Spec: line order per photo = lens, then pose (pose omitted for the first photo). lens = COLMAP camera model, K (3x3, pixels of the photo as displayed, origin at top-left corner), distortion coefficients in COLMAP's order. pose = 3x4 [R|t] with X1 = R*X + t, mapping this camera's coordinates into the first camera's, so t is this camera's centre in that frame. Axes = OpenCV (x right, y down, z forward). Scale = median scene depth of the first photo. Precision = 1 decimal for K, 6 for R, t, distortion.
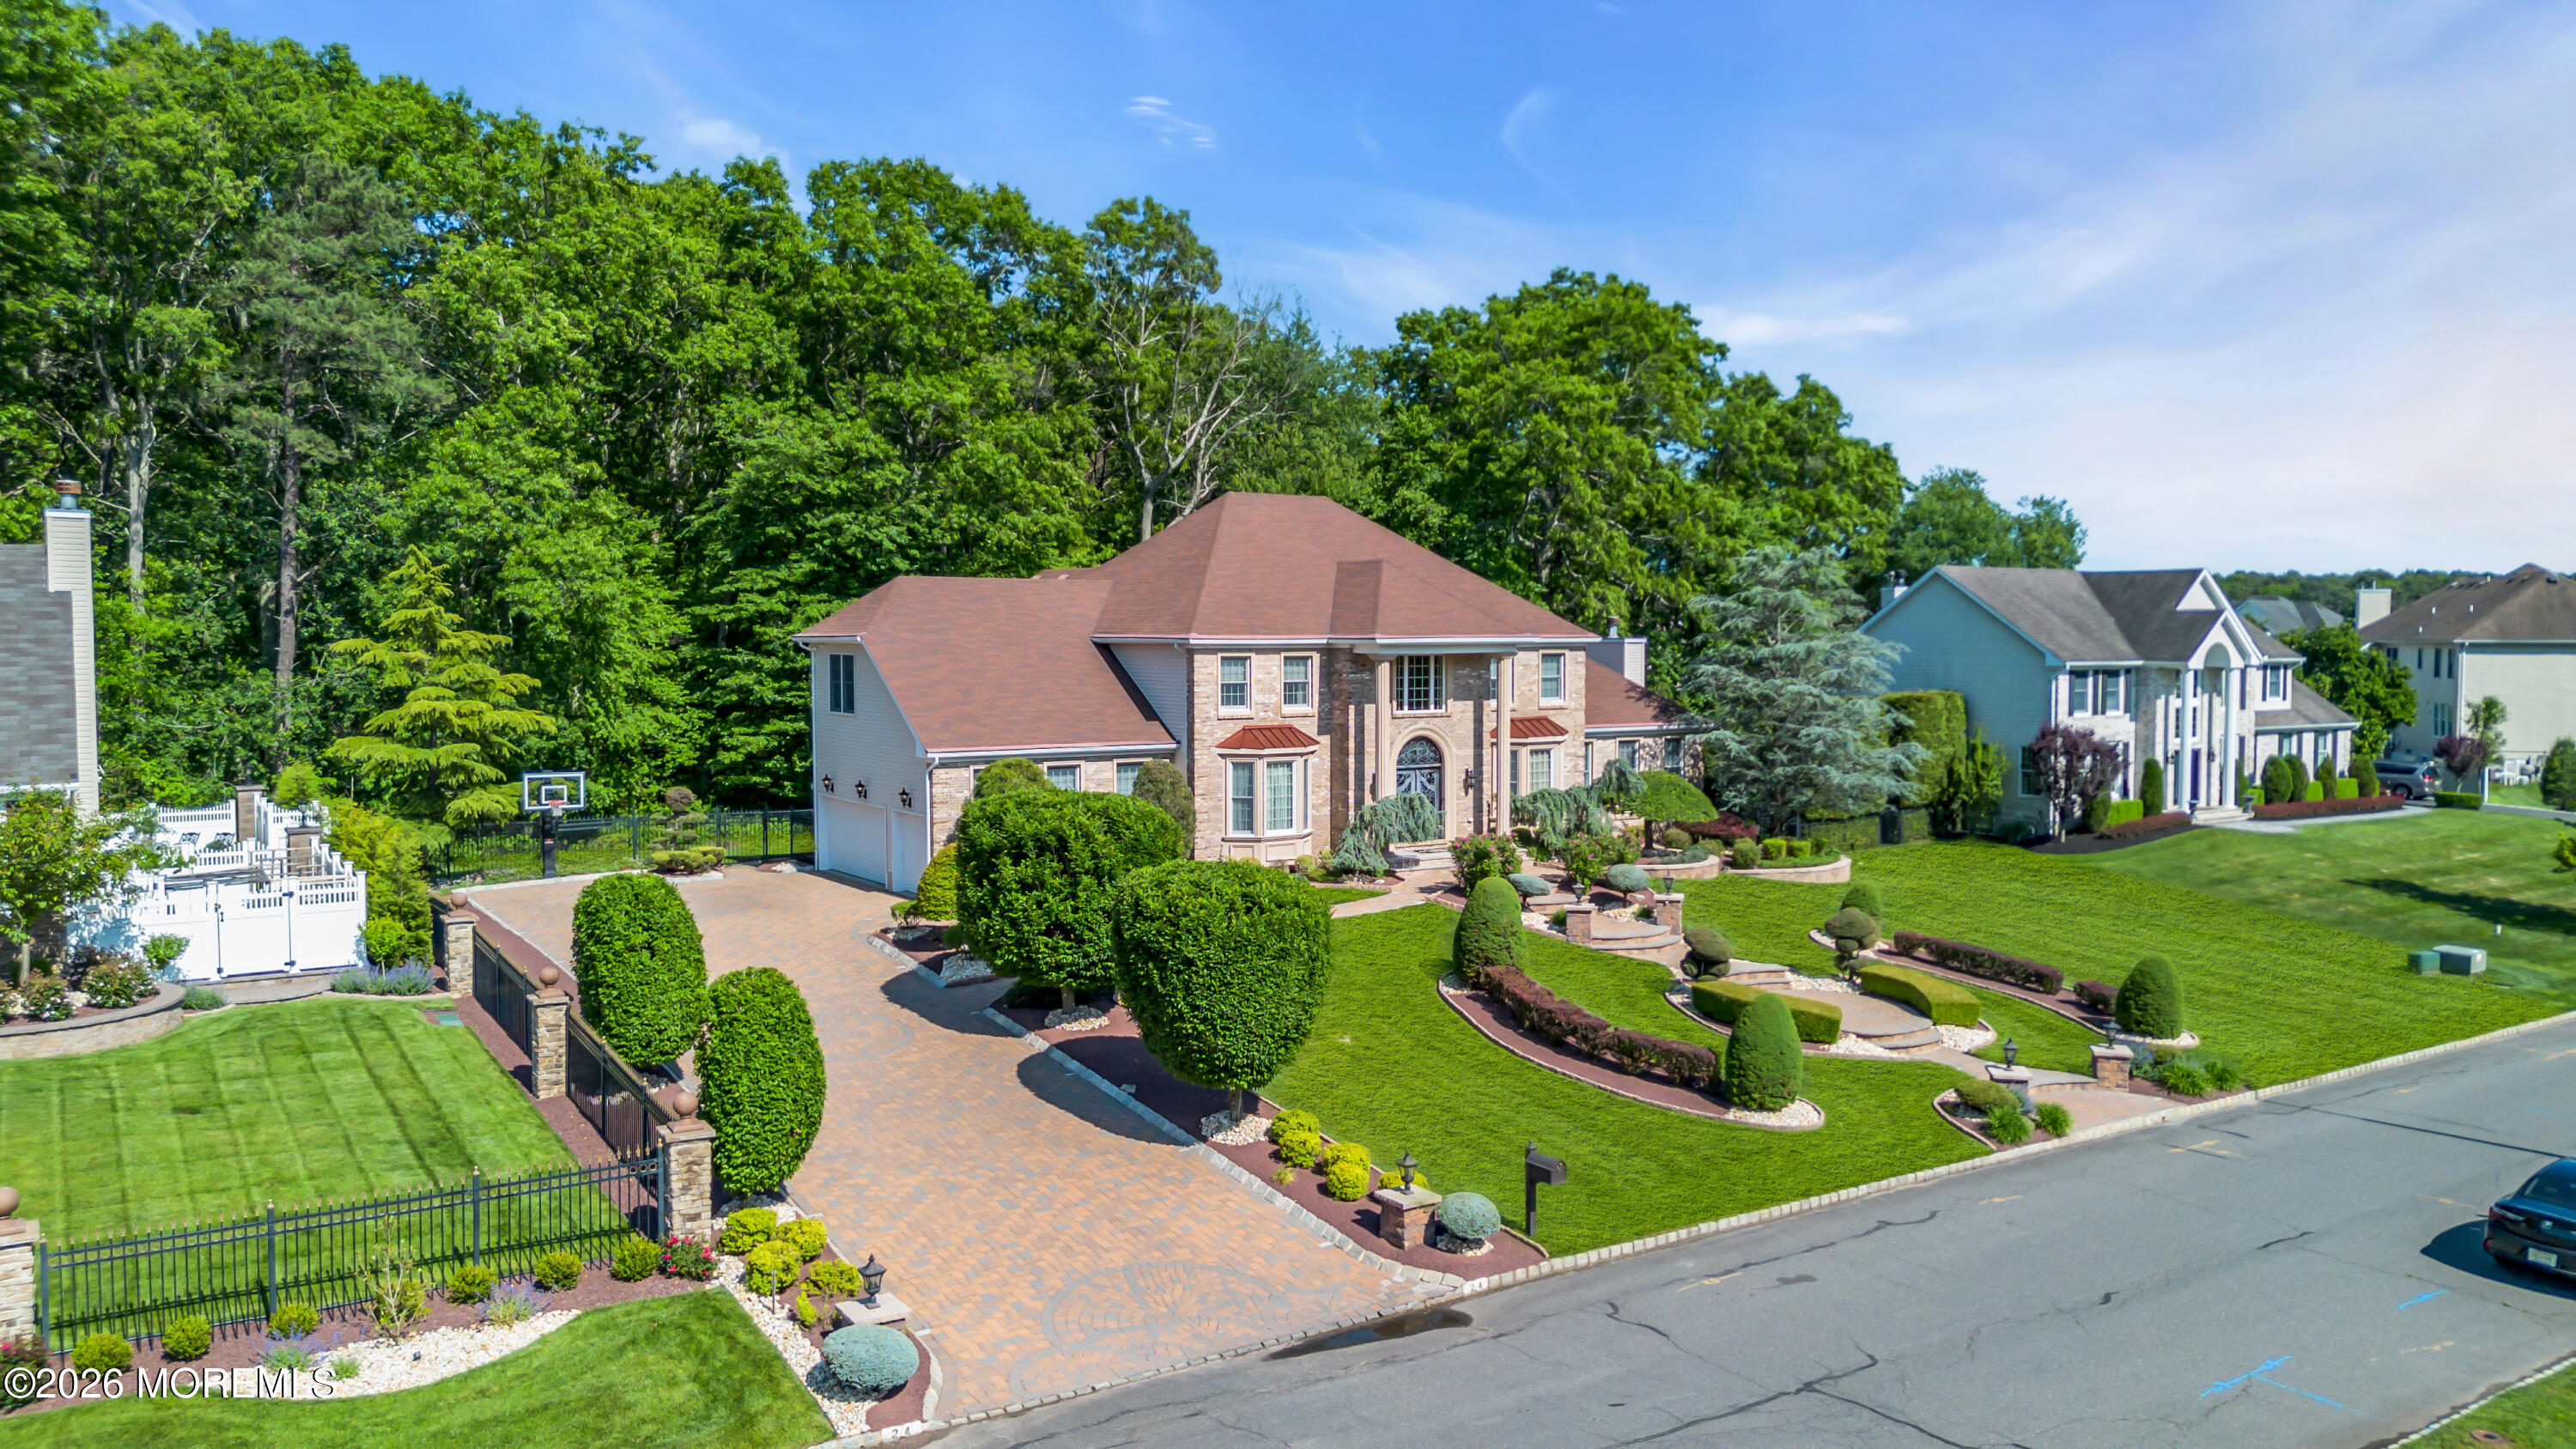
lens RADIAL K [[1824.2, 0, 1292.3], [0, 1824.2, 730.4], [0, 0, 1]] dist [0.072236, -0.082227]
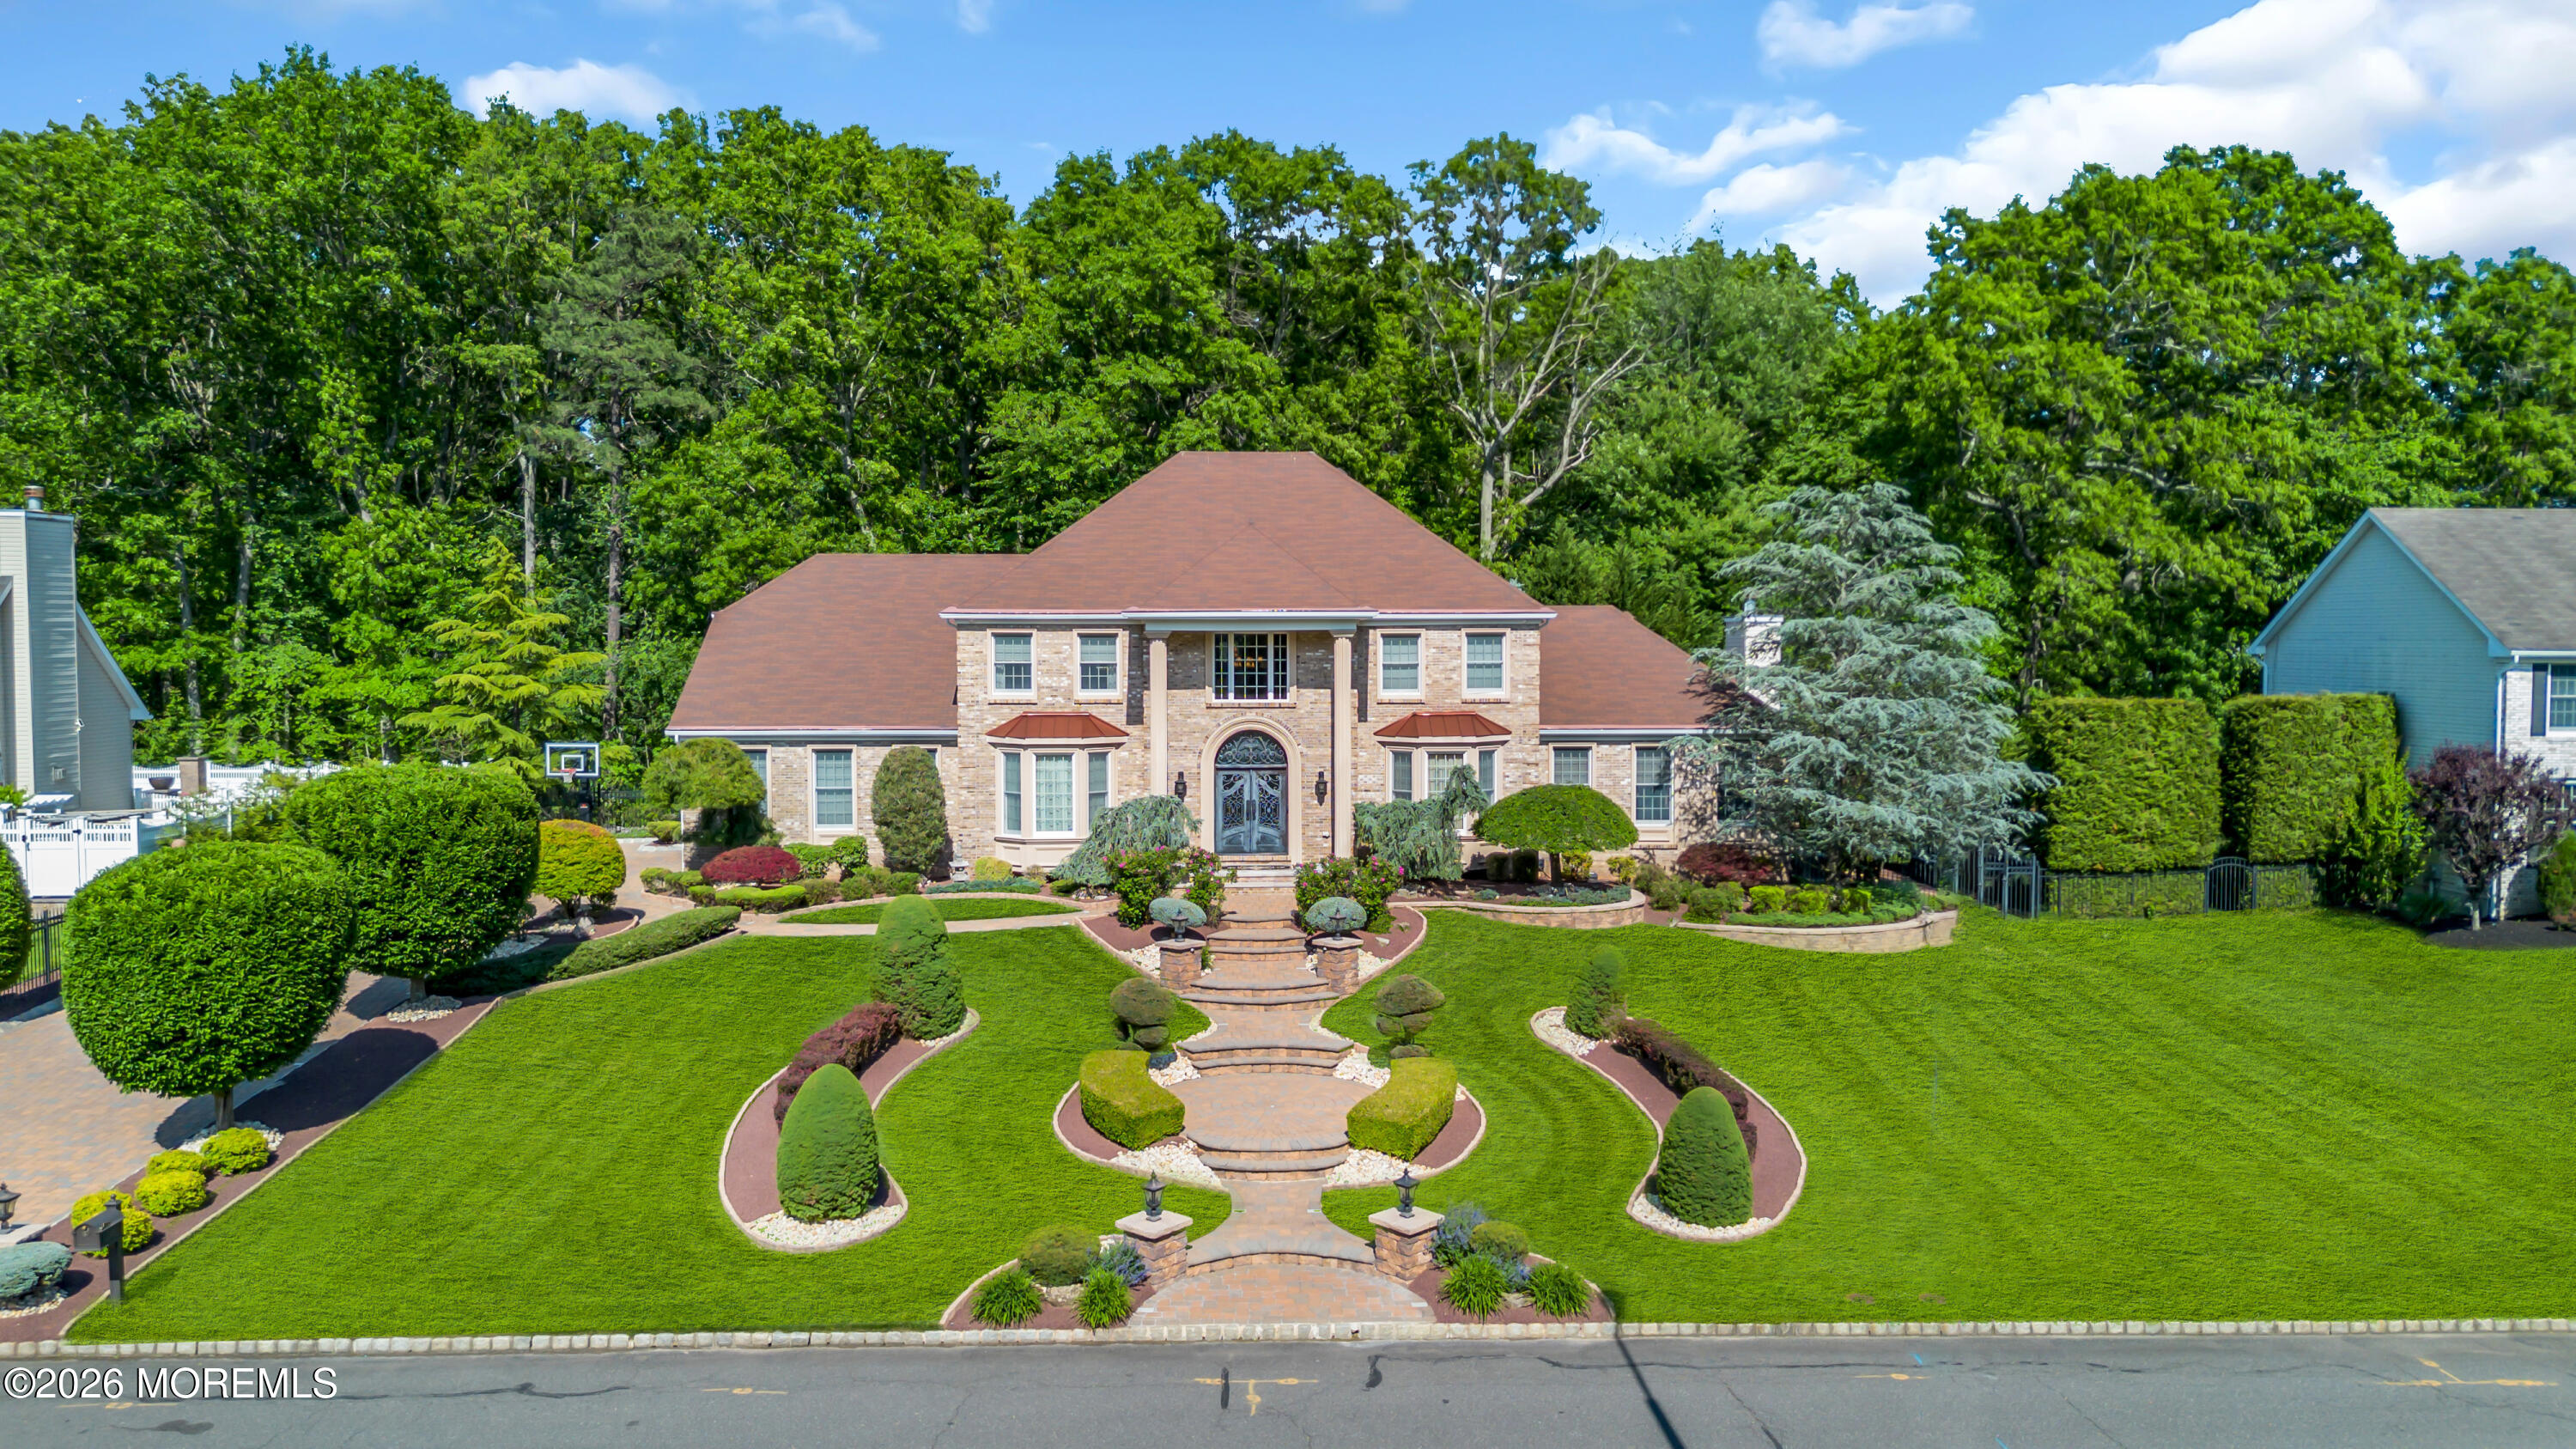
lens RADIAL K [[1824.2, 0, 1292.3], [0, 1824.2, 730.4], [0, 0, 1]] dist [0.072236, -0.082227]
pose [[0.847110, 0.026035, -0.530779, 0.542971], [-0.027293, 0.999612, 0.005472, -0.001828], [0.530716, 0.009851, 0.847493, 0.307232]]
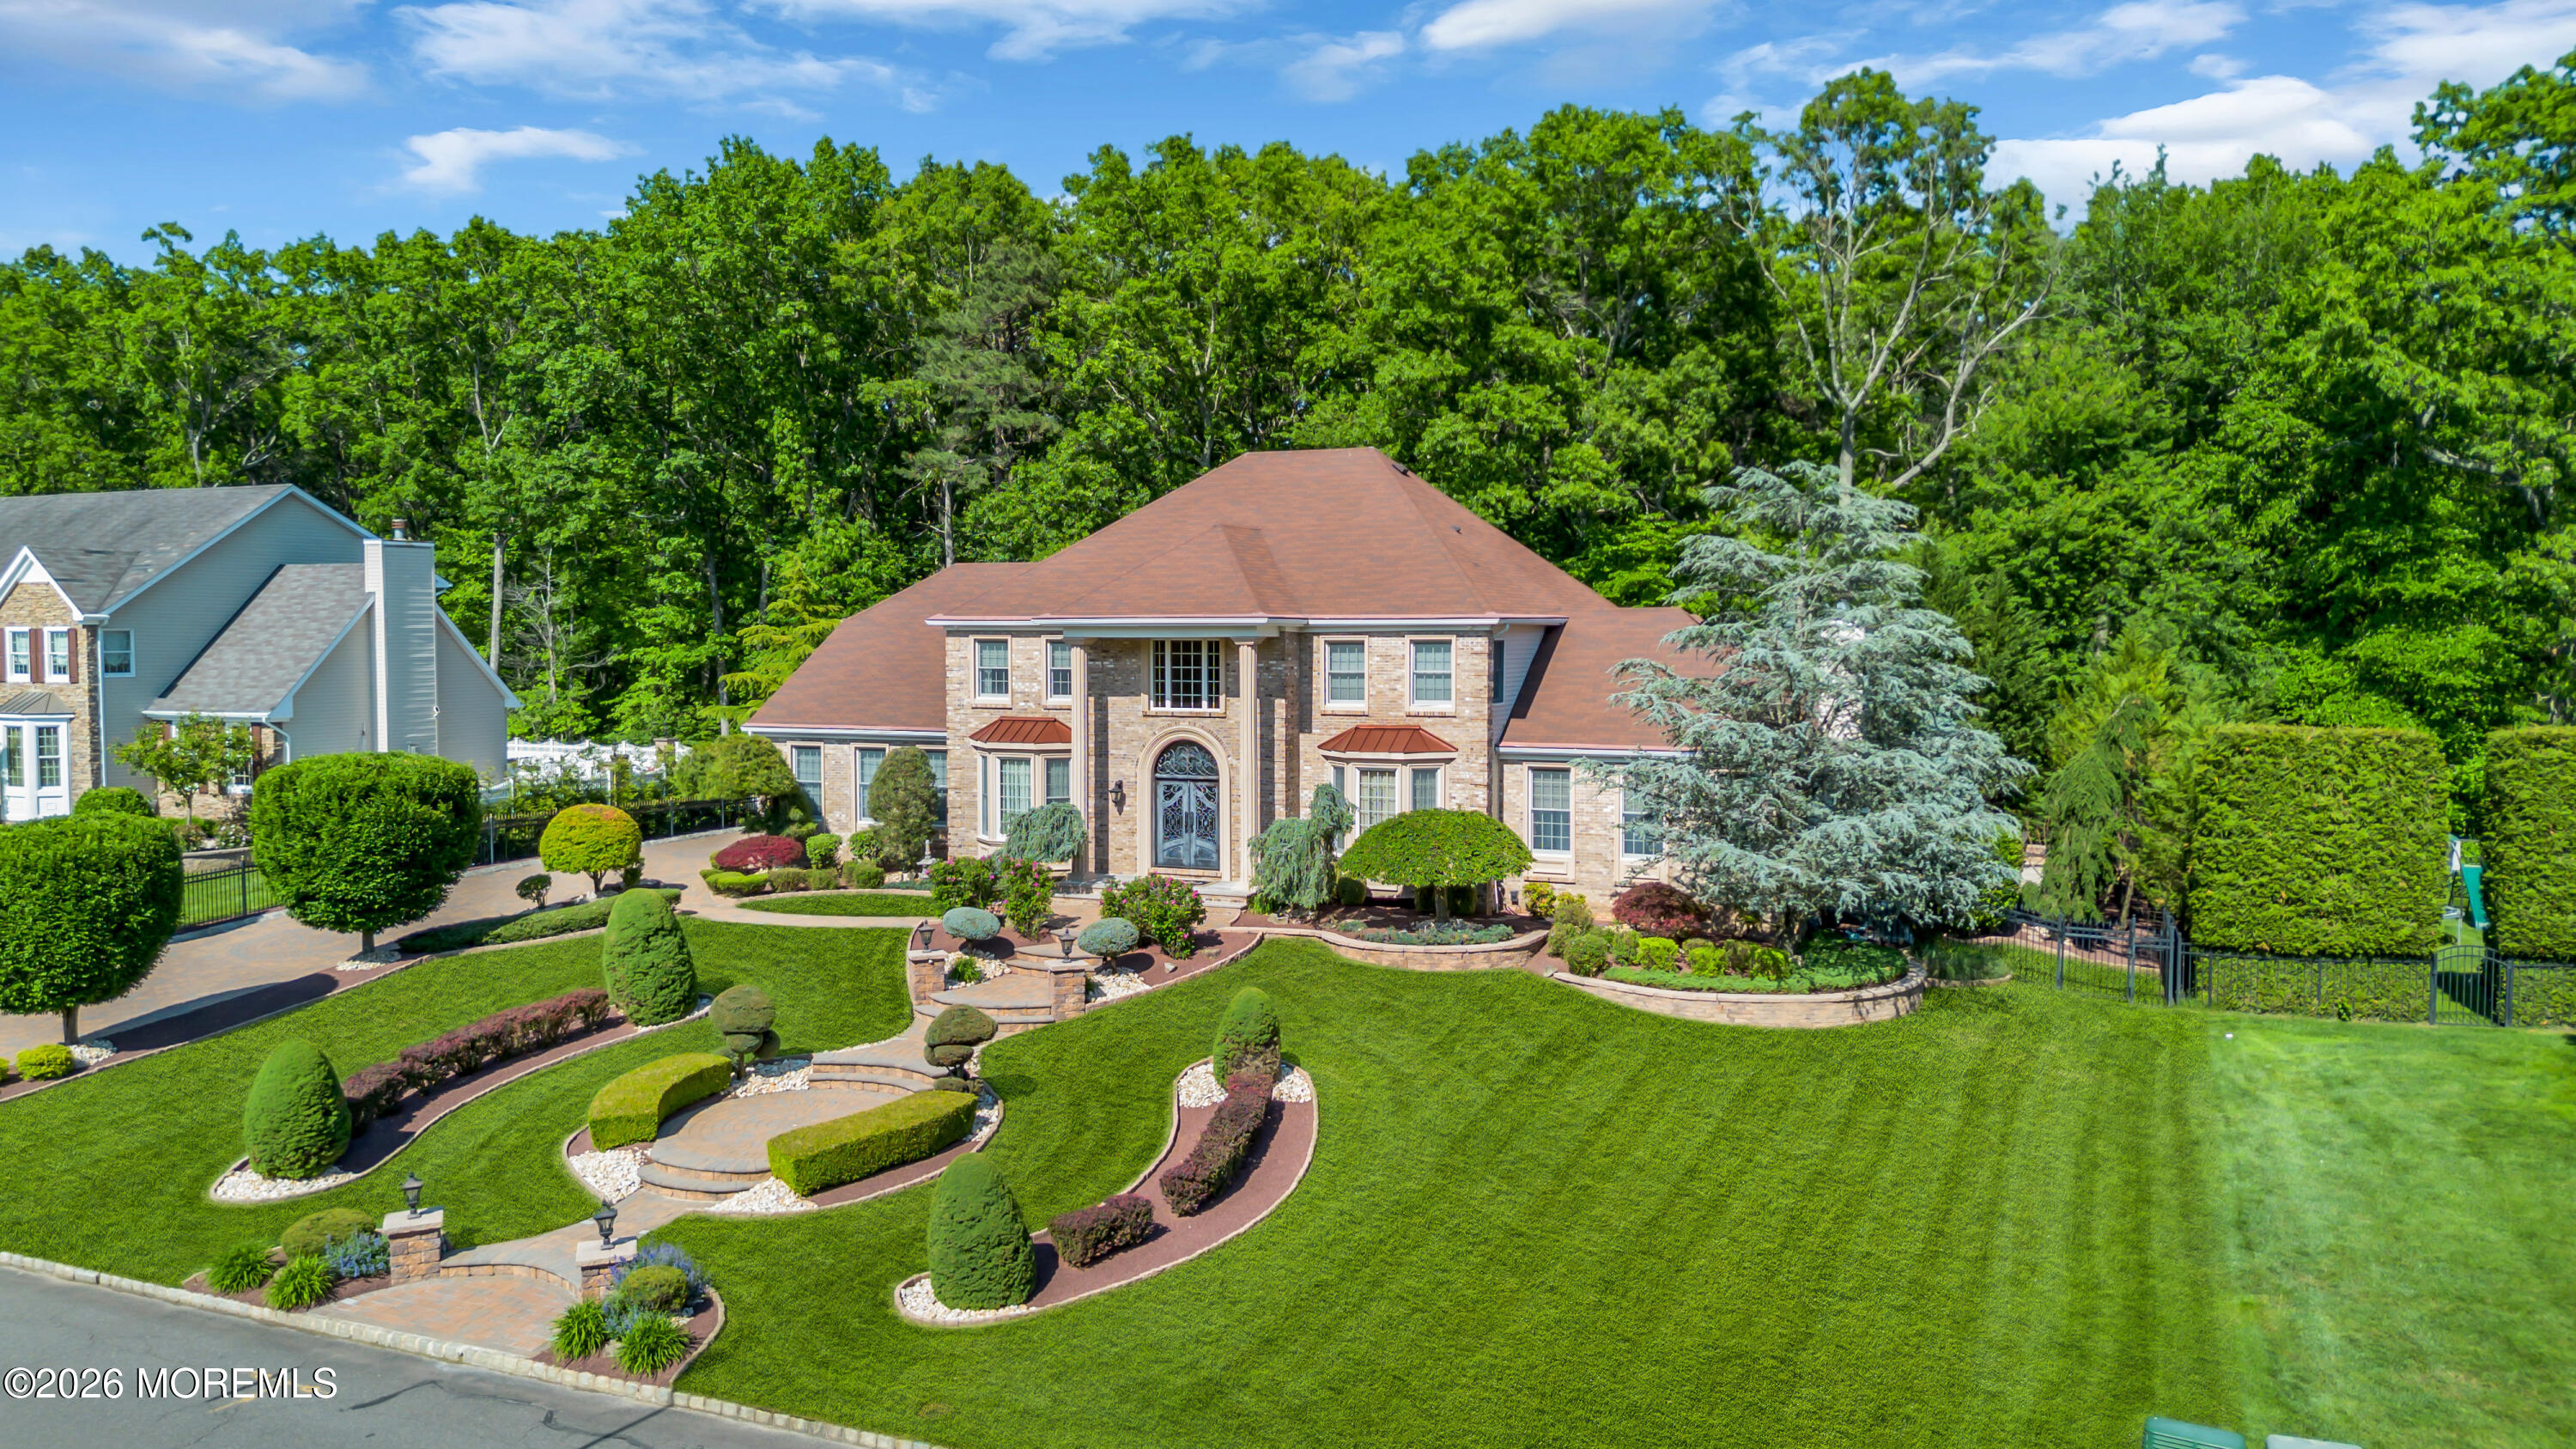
lens RADIAL K [[1824.2, 0, 1292.3], [0, 1824.2, 730.4], [0, 0, 1]] dist [0.072236, -0.082227]
pose [[0.537899, 0.043815, -0.841870, 0.796152], [-0.044212, 0.998740, 0.023731, -0.022879], [0.841849, 0.024456, 0.539159, 0.616766]]
